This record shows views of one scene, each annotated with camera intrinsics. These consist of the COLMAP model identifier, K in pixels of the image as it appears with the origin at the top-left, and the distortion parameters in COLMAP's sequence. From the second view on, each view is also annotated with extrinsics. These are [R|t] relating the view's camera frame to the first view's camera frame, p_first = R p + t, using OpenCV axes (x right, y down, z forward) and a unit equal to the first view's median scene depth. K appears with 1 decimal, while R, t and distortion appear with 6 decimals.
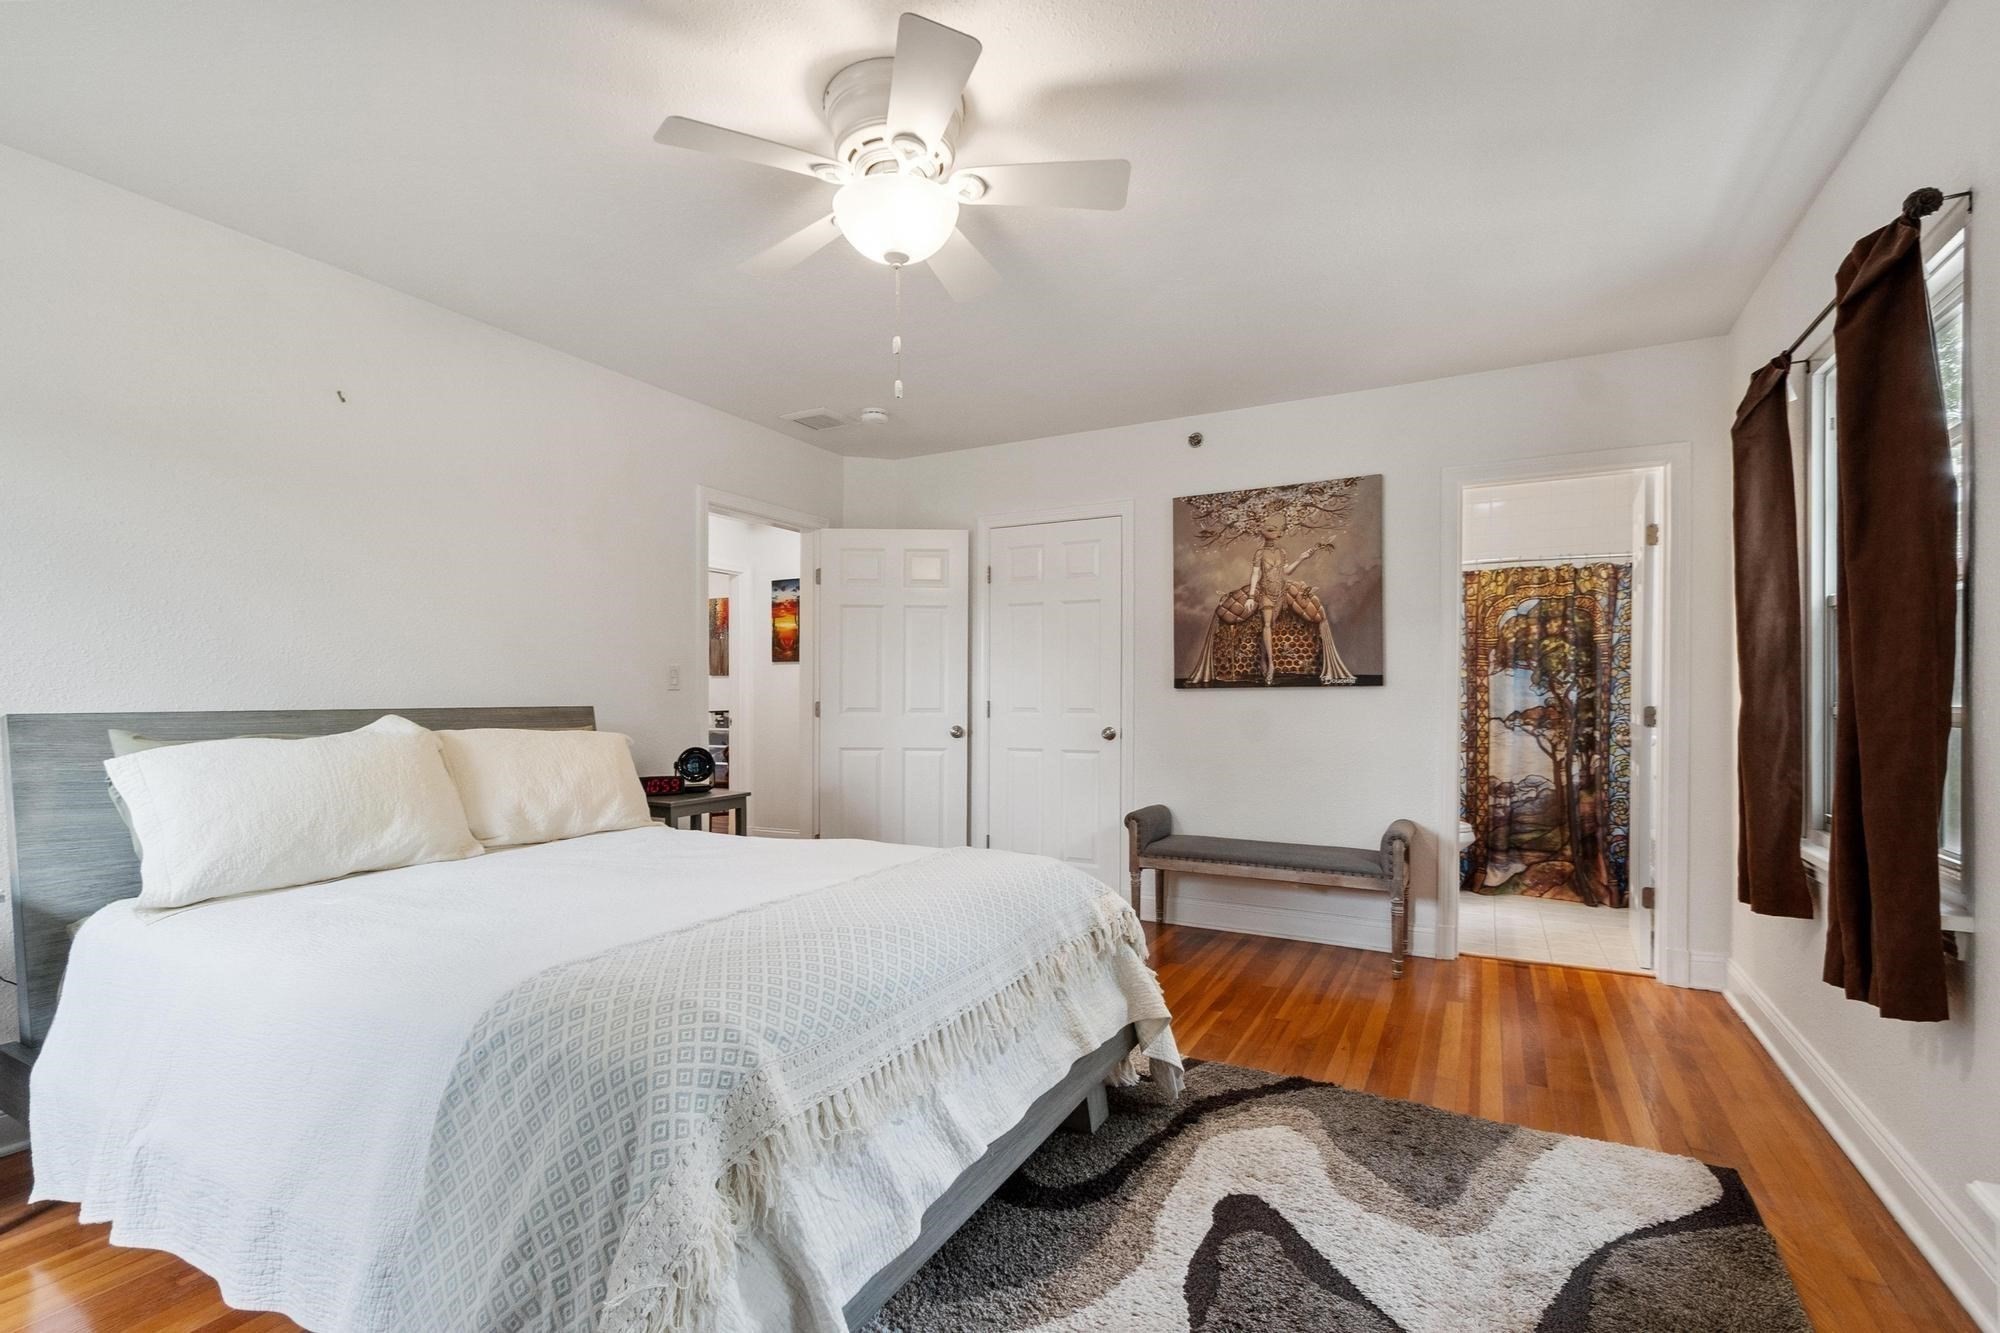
lens RADIAL K [[884.1, 0, 997.0], [0, 884.1, 684.5], [0, 0, 1]] dist [0.003085, -0.001406]
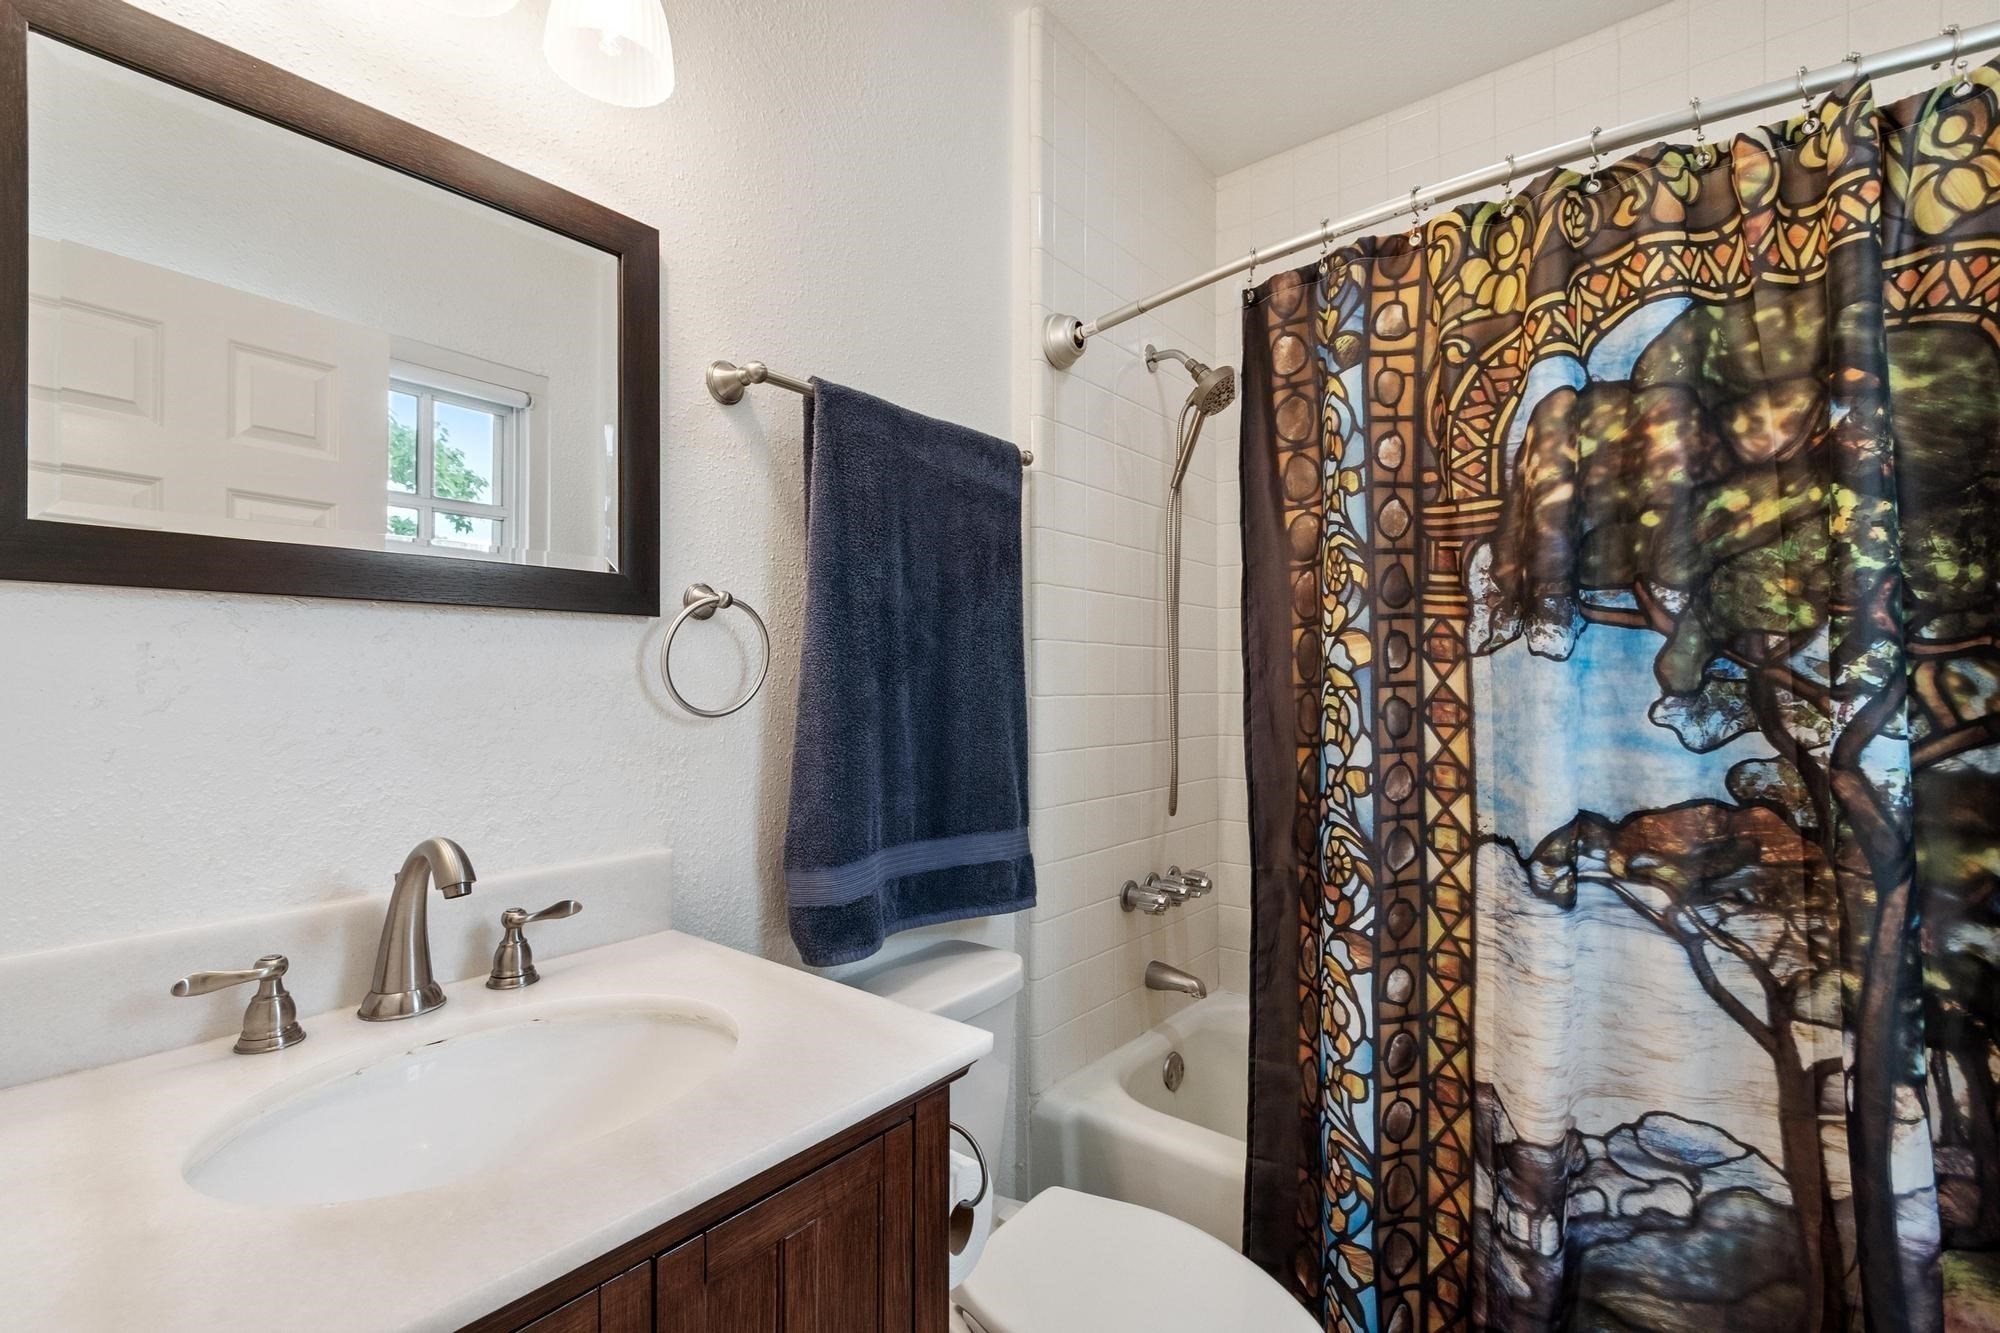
lens RADIAL K [[884.1, 0, 1004.7], [0, 884.1, 657.5], [0, 0, 1]] dist [0.003085, -0.001406]
pose [[0.985608, -0.003456, -0.169011, 0.482925], [-0.000055, 0.999784, -0.020761, -0.005339], [0.169046, 0.020472, 0.985396, 0.759241]]
